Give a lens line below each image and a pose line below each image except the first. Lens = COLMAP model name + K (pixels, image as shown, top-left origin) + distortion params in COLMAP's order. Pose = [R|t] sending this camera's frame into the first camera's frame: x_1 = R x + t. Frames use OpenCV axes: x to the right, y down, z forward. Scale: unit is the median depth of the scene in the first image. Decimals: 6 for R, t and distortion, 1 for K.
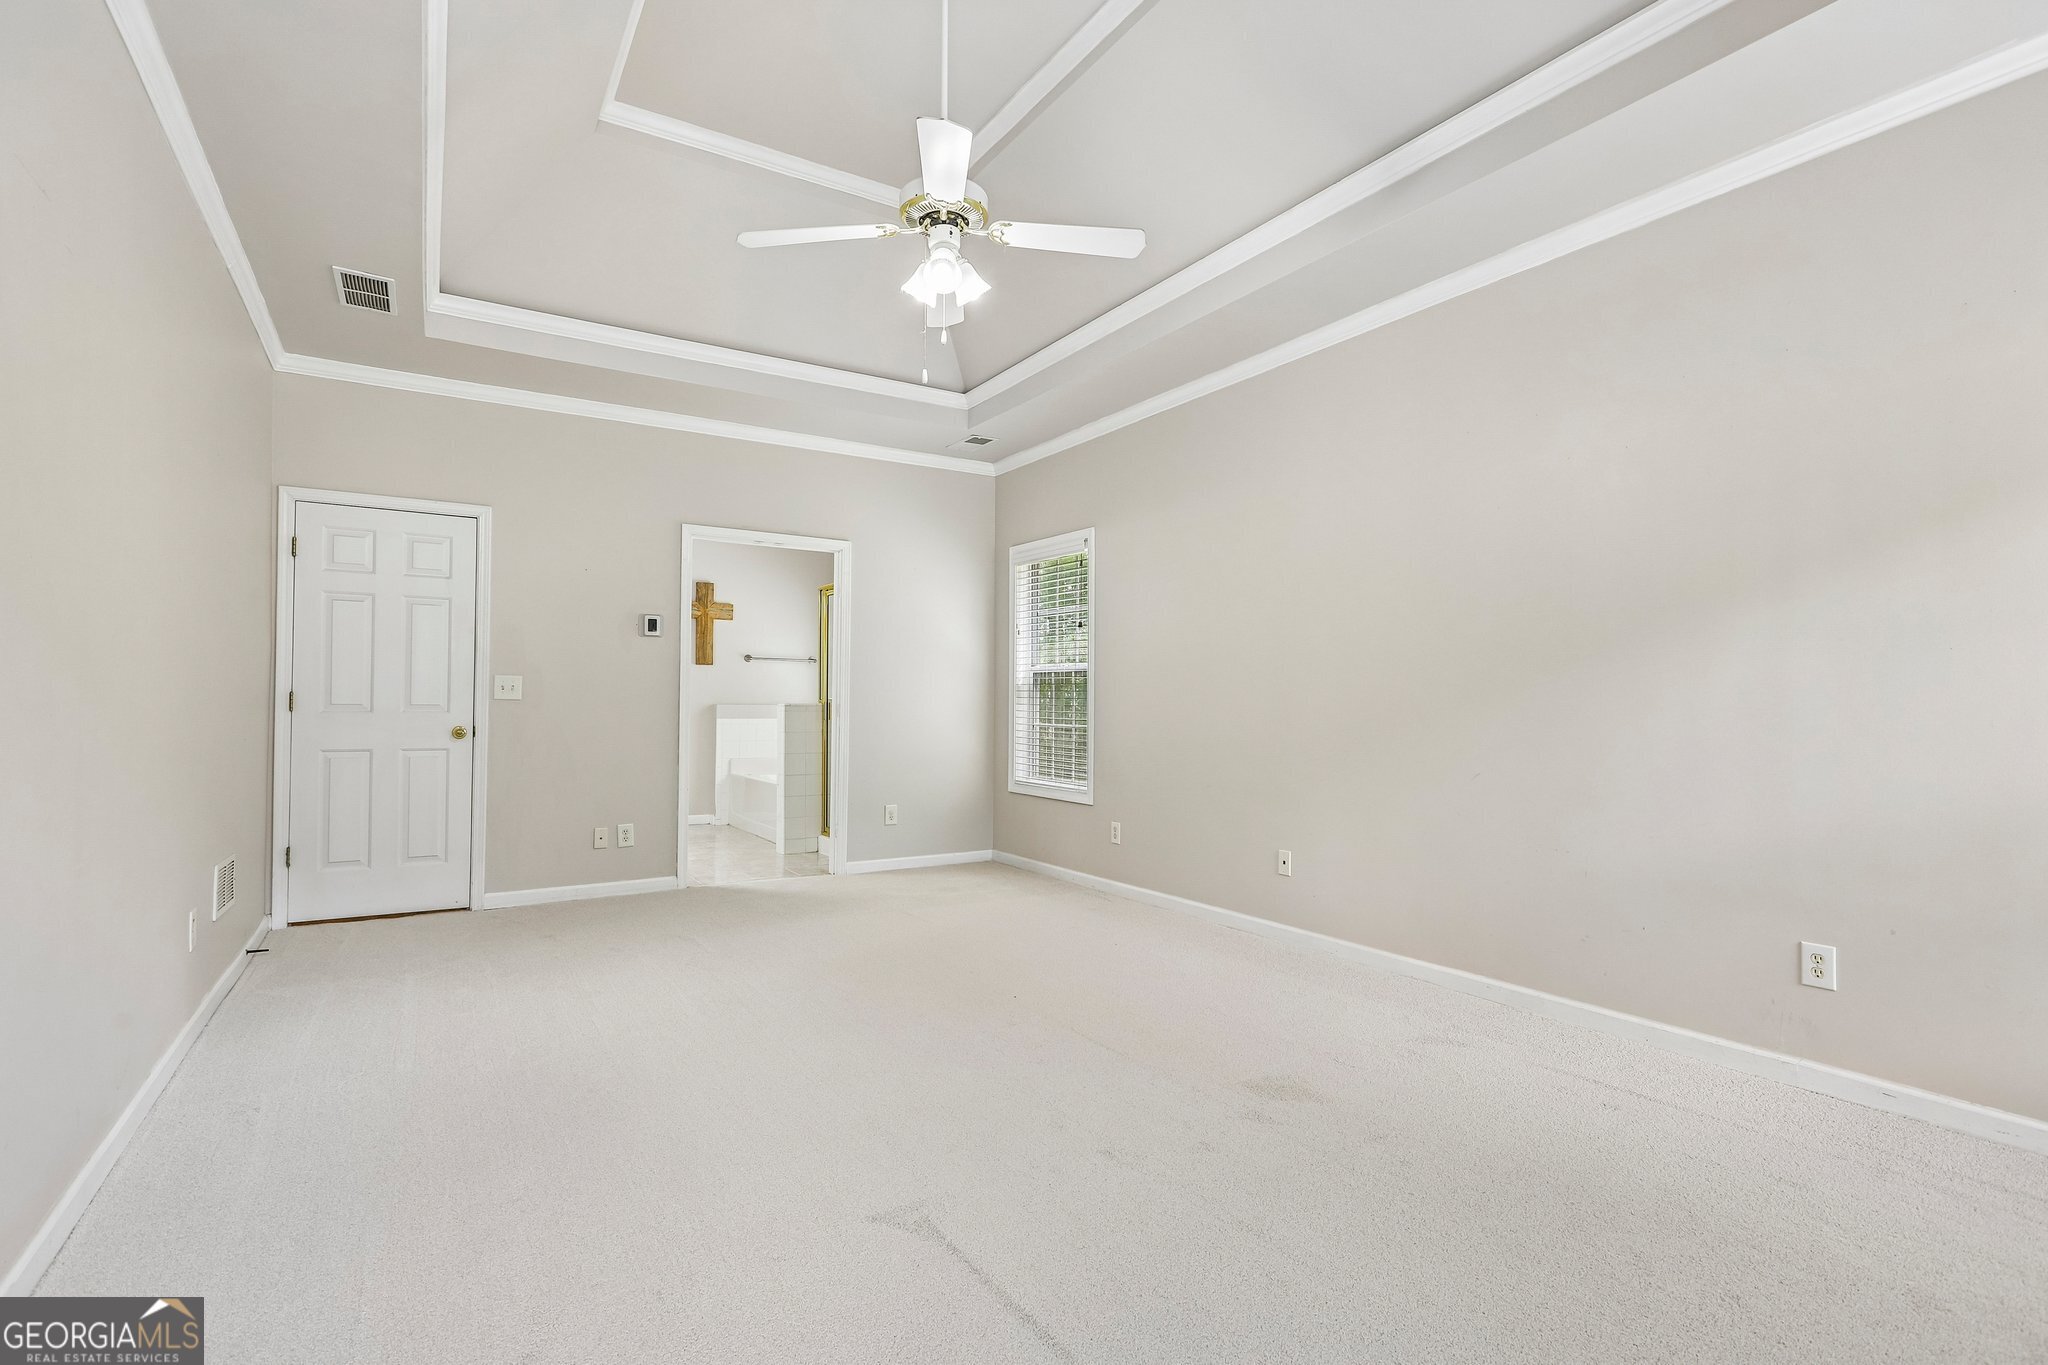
lens RADIAL K [[922.4, 0, 1023.3], [0, 922.4, 688.8], [0, 0, 1]] dist [-0.002237, -0.000641]
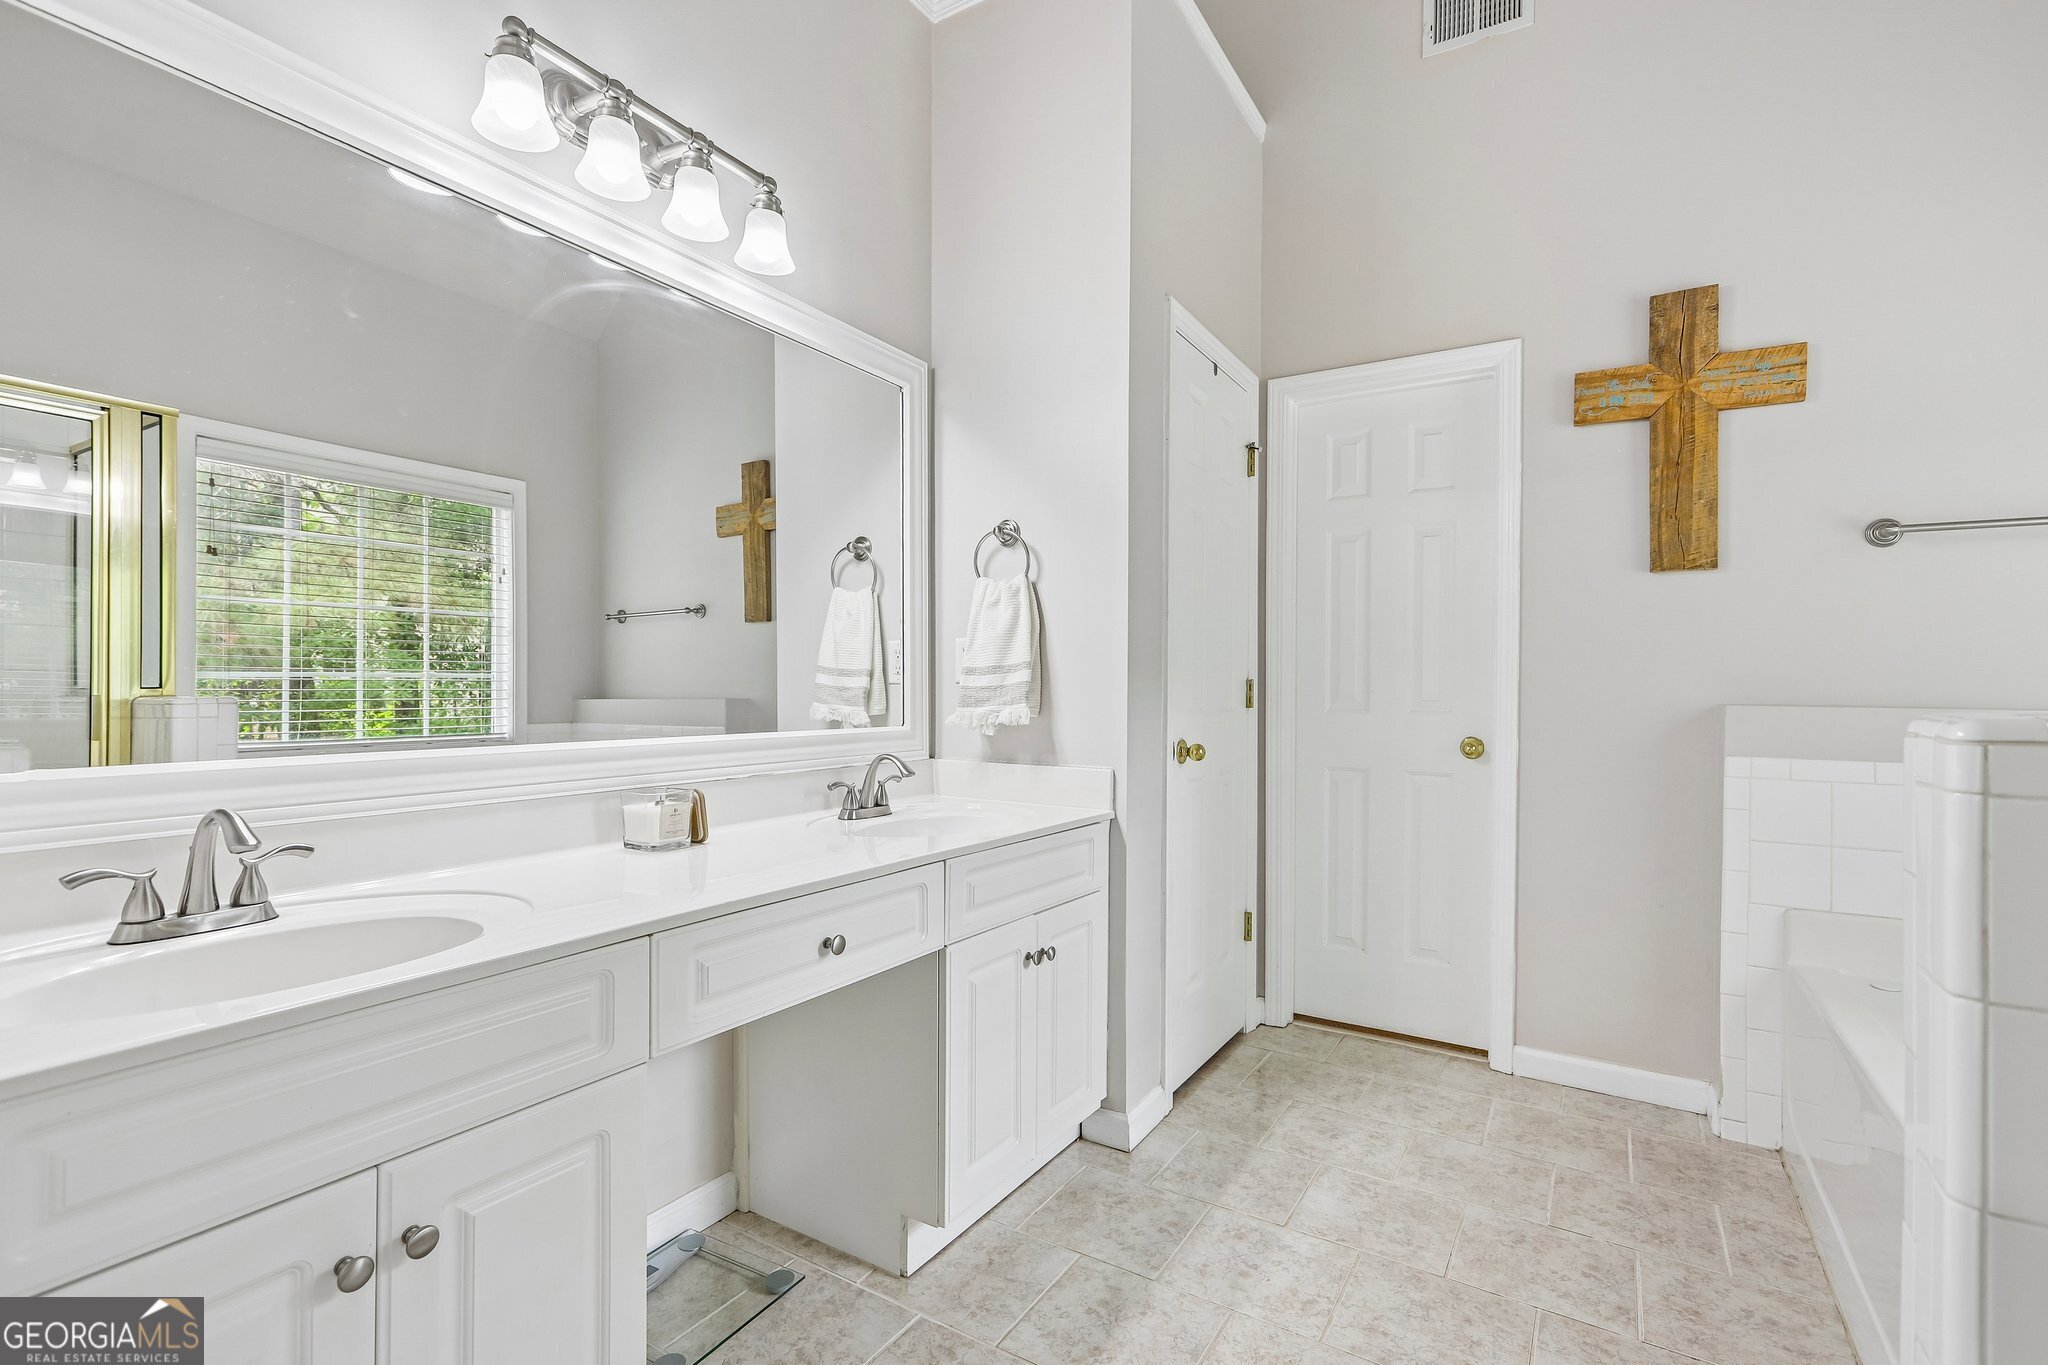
lens RADIAL K [[922.4, 0, 1026.1], [0, 922.4, 683.7], [0, 0, 1]] dist [-0.002237, -0.000641]
pose [[0.359483, 0.000263, -0.933152, -0.145155], [-0.001079, 0.999999, -0.000134, 0.010324], [0.933151, 0.001055, 0.359483, 0.694709]]
